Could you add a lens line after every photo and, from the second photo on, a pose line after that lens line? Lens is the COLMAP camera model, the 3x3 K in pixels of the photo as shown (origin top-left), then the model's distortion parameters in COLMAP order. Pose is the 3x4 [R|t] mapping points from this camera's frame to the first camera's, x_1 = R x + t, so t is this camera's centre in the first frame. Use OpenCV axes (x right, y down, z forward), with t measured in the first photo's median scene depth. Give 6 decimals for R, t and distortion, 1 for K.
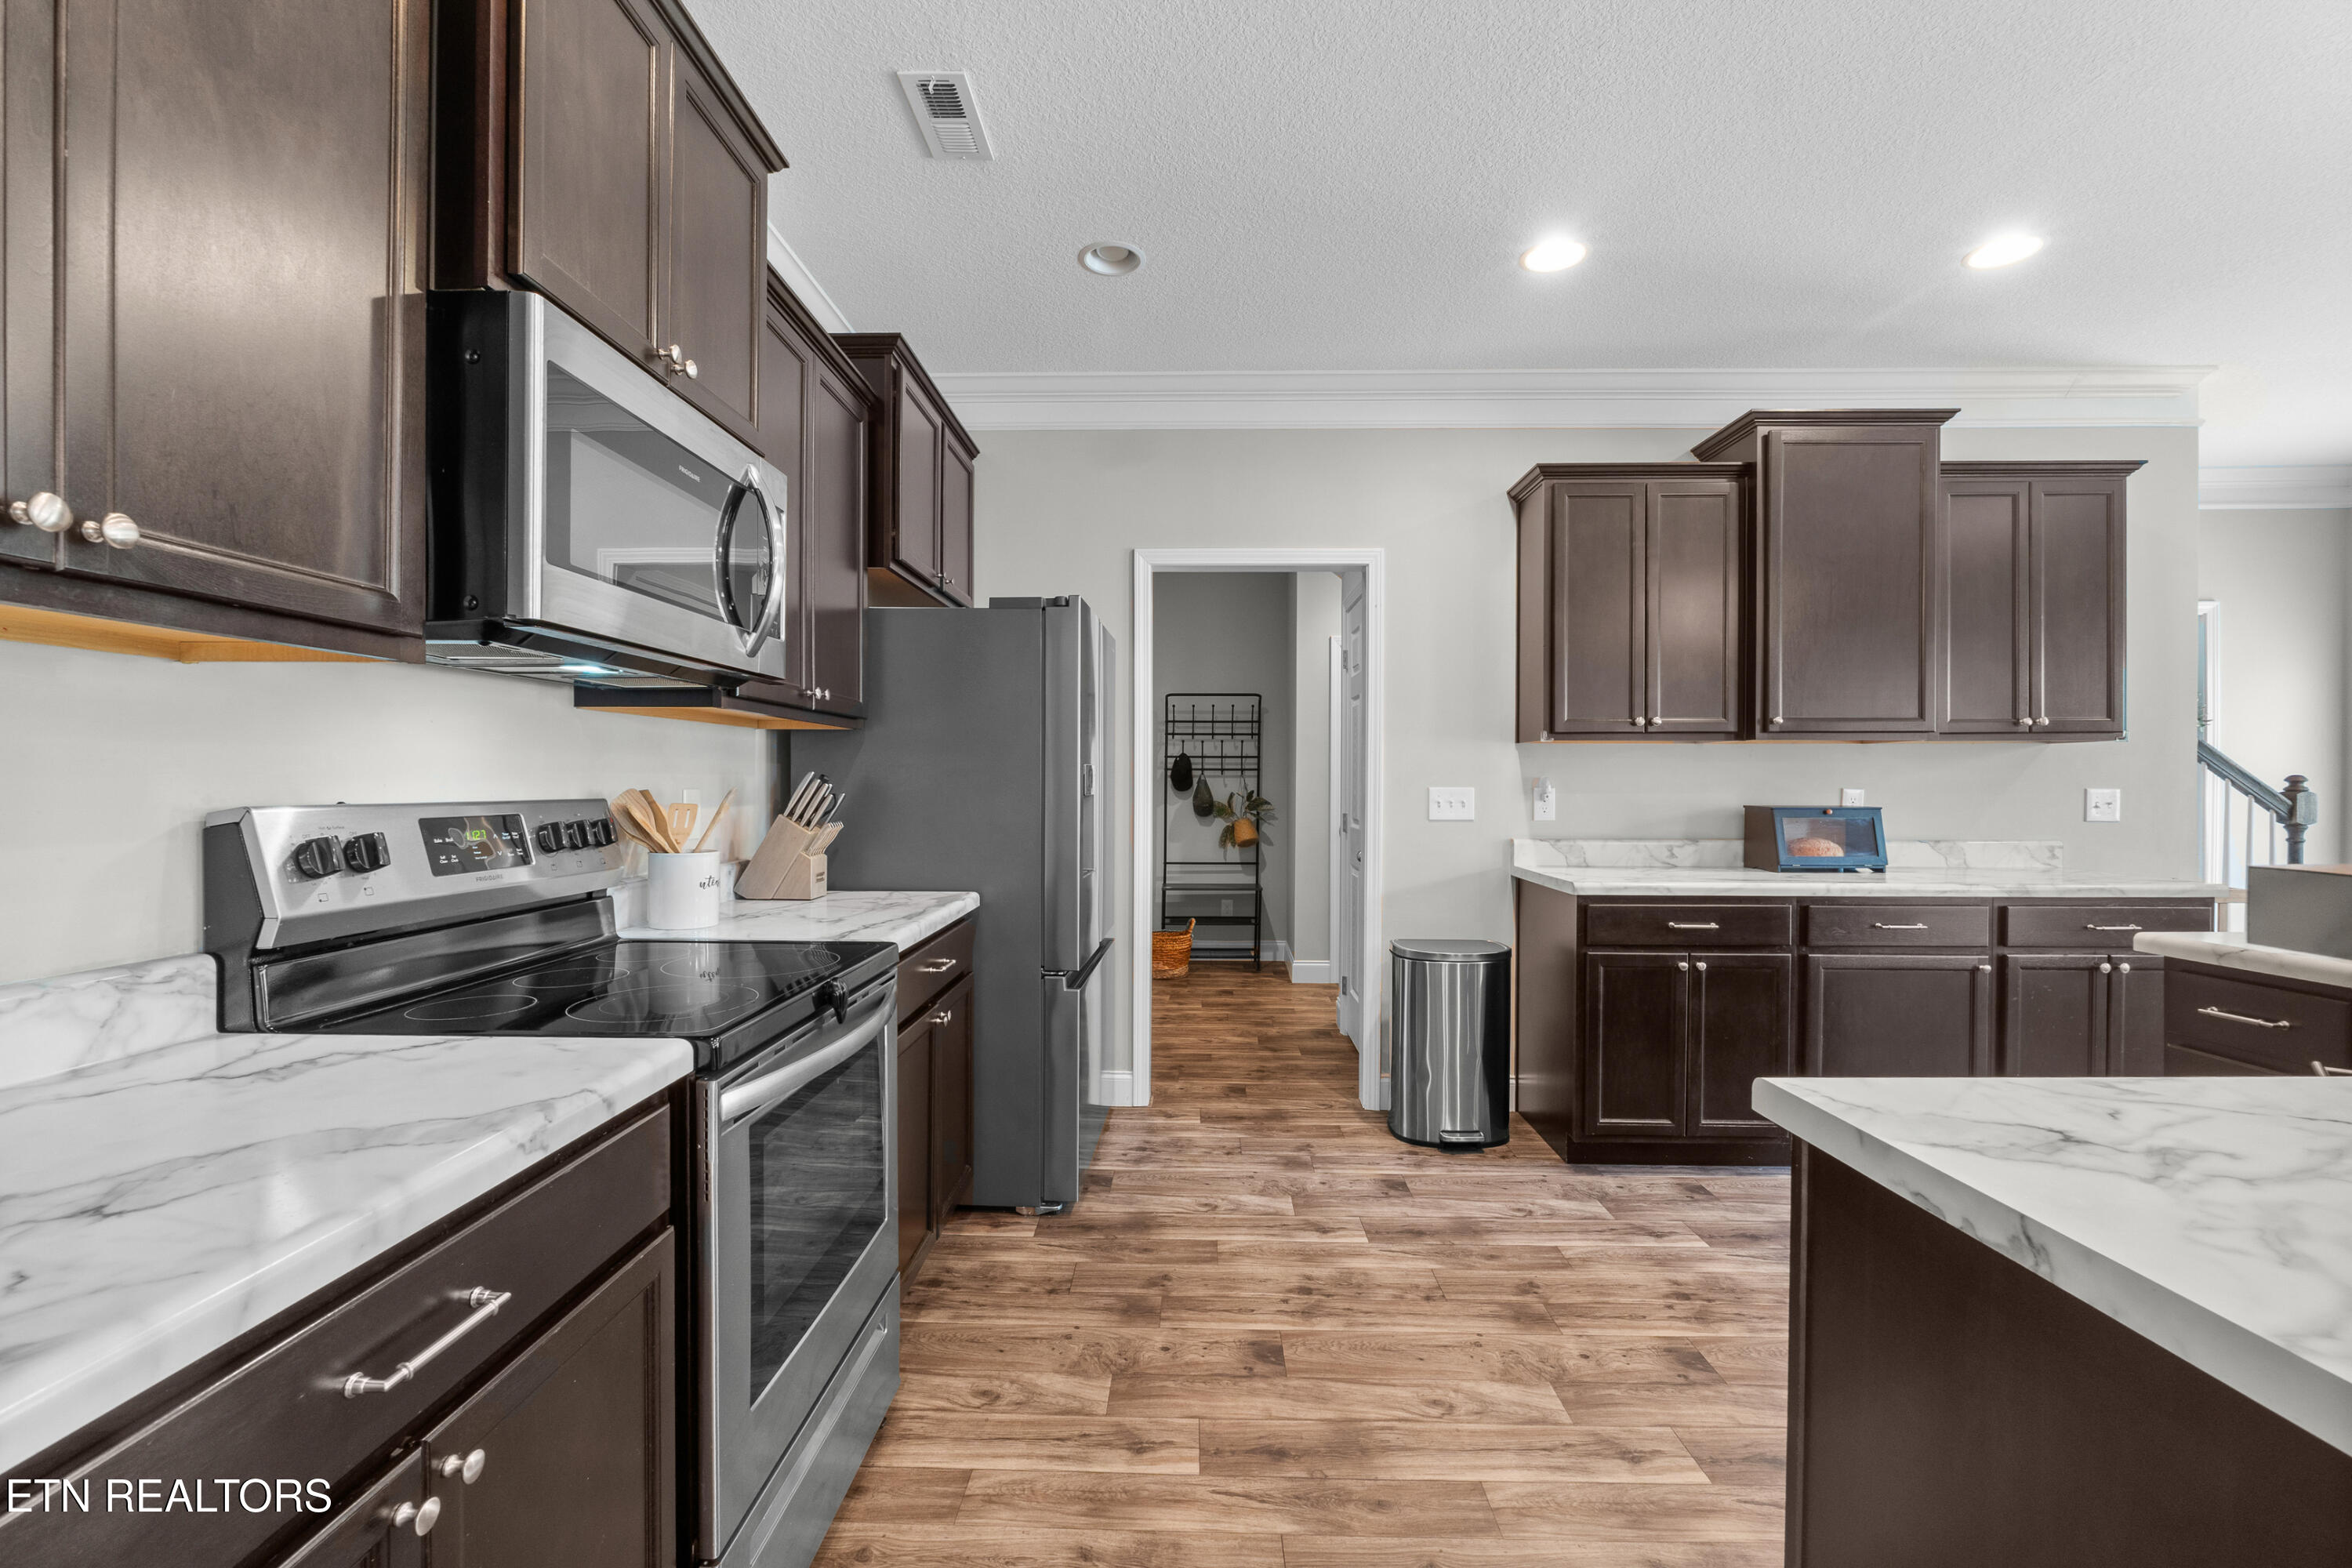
lens RADIAL K [[1005.7, 0, 1167.4], [0, 1005.7, 790.1], [0, 0, 1]] dist [-0.007825, 0.001591]
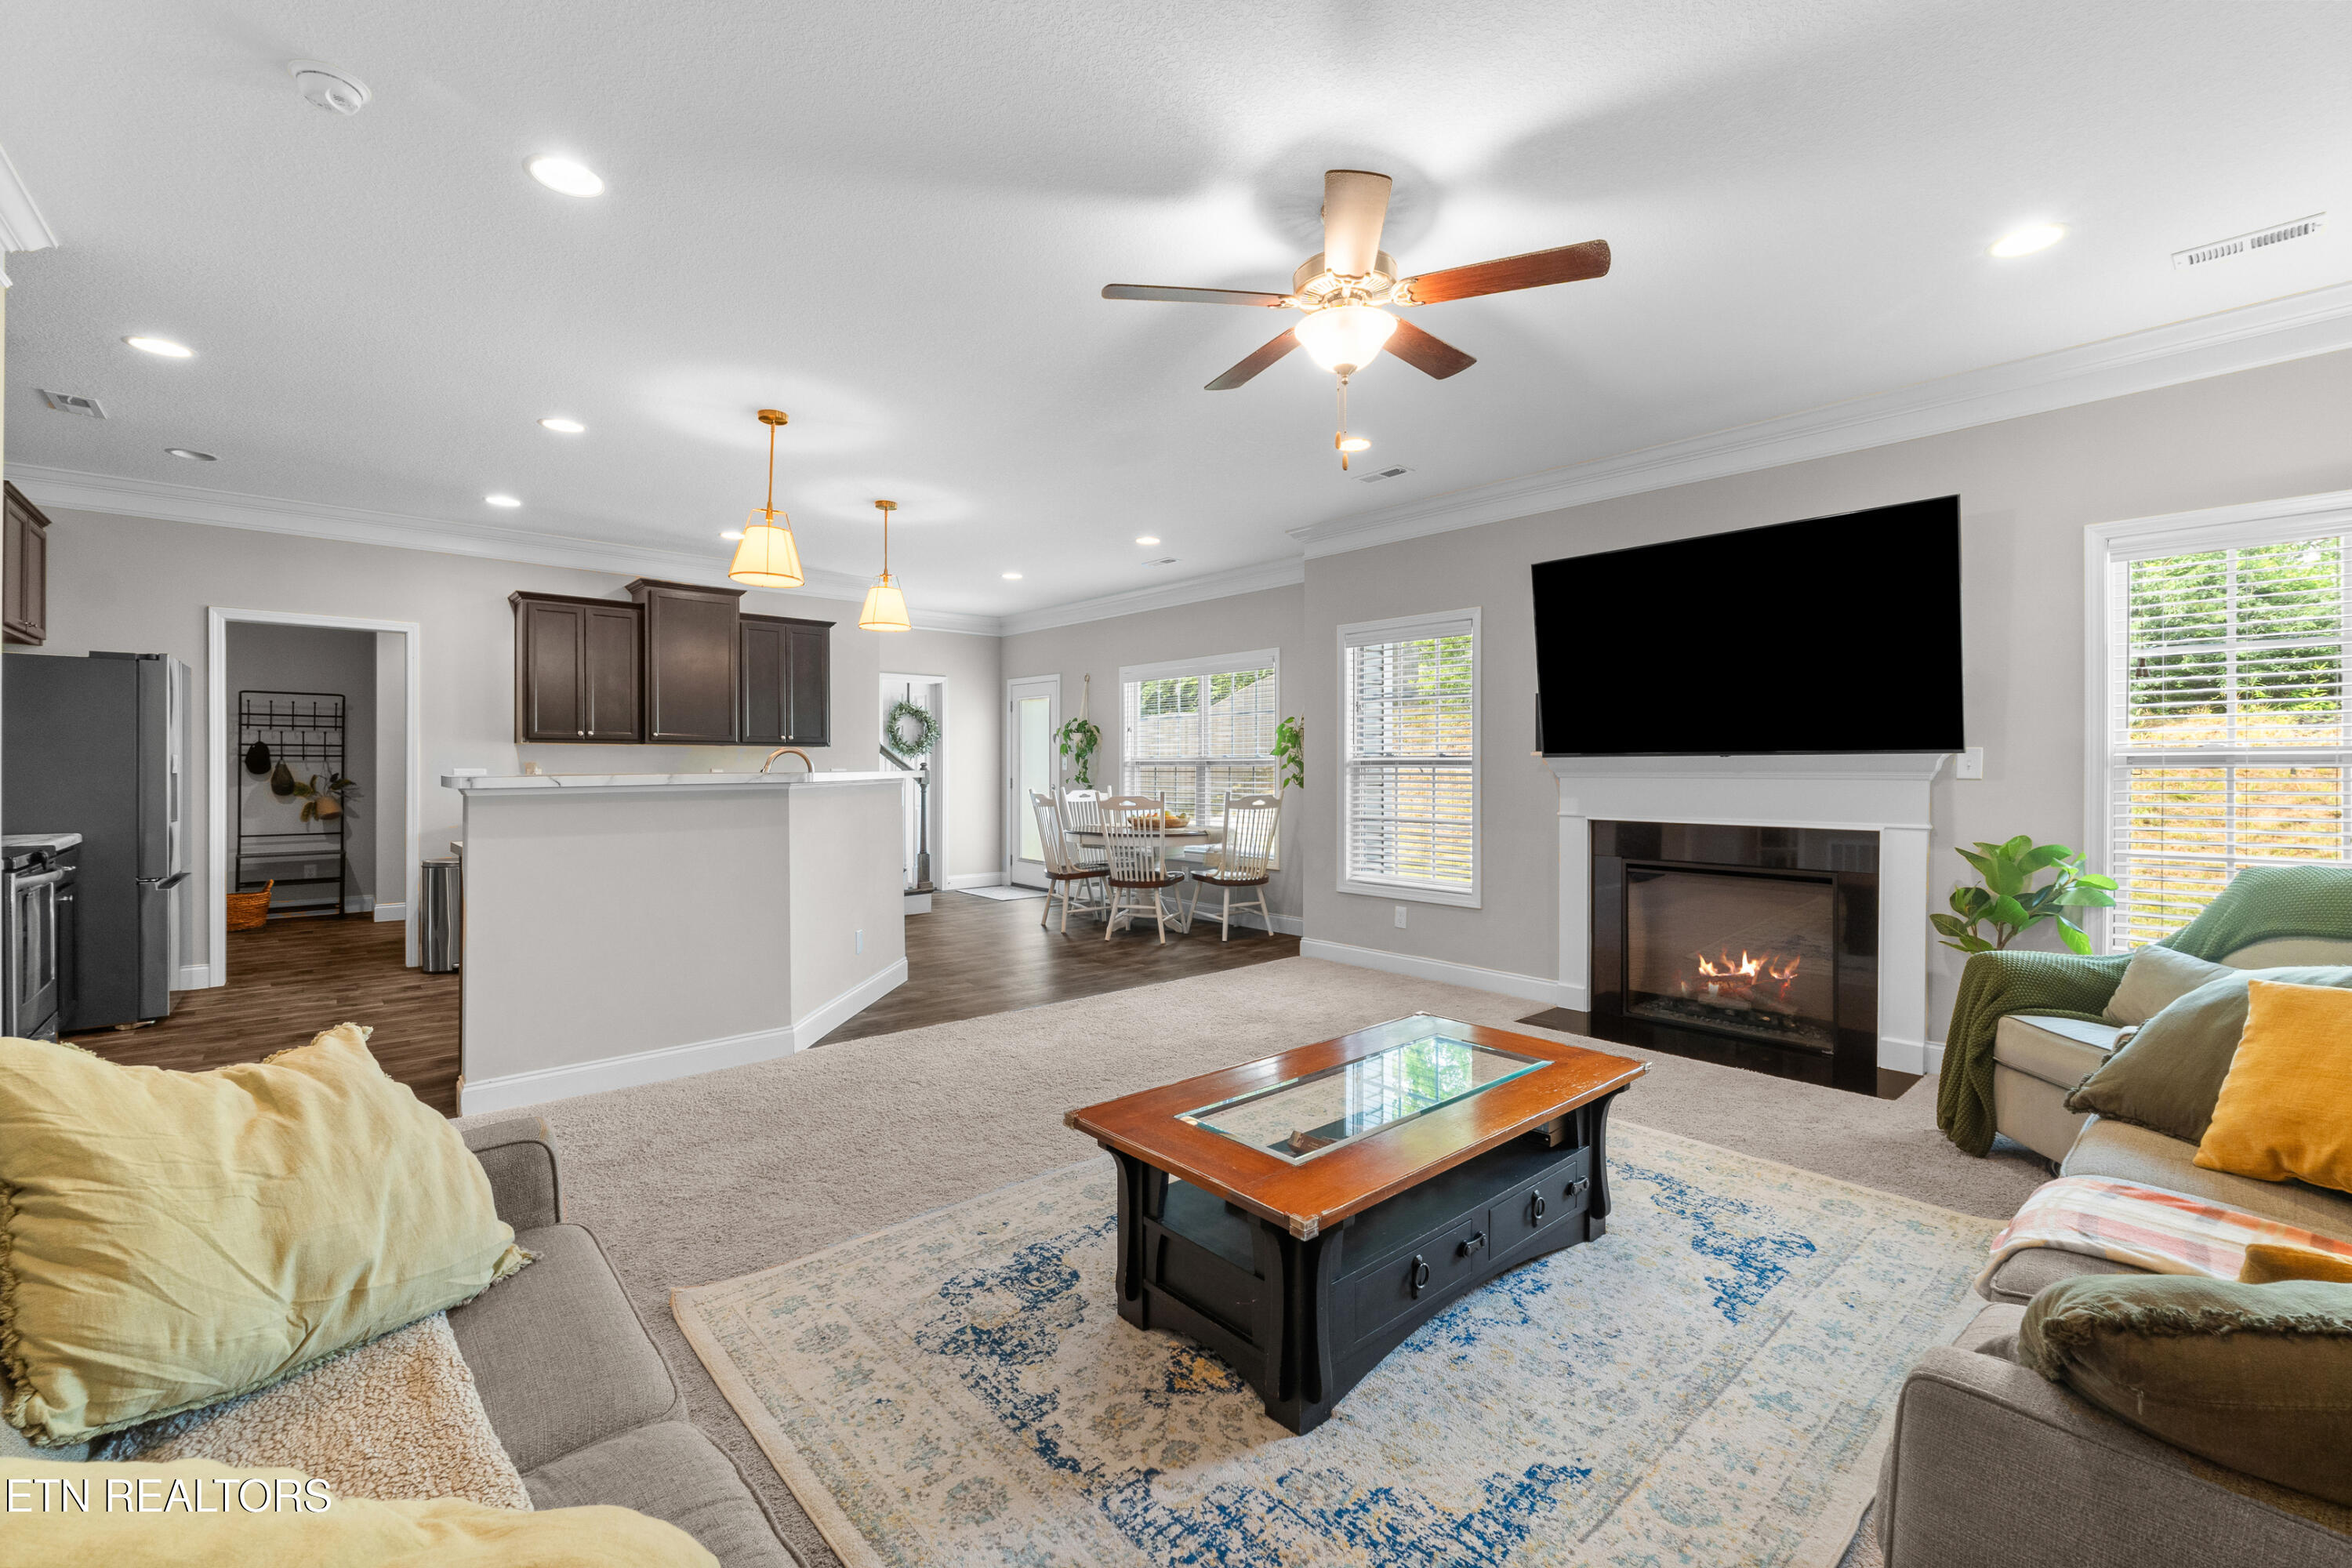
lens RADIAL K [[1005.7, 0, 1175.0], [0, 1005.7, 772.7], [0, 0, 1]] dist [-0.007825, 0.001591]
pose [[0.732610, -0.003689, 0.680638, 0.003653], [0.005592, 0.999984, -0.000600, 0.006480], [-0.680625, 0.004246, 0.732619, -0.596051]]
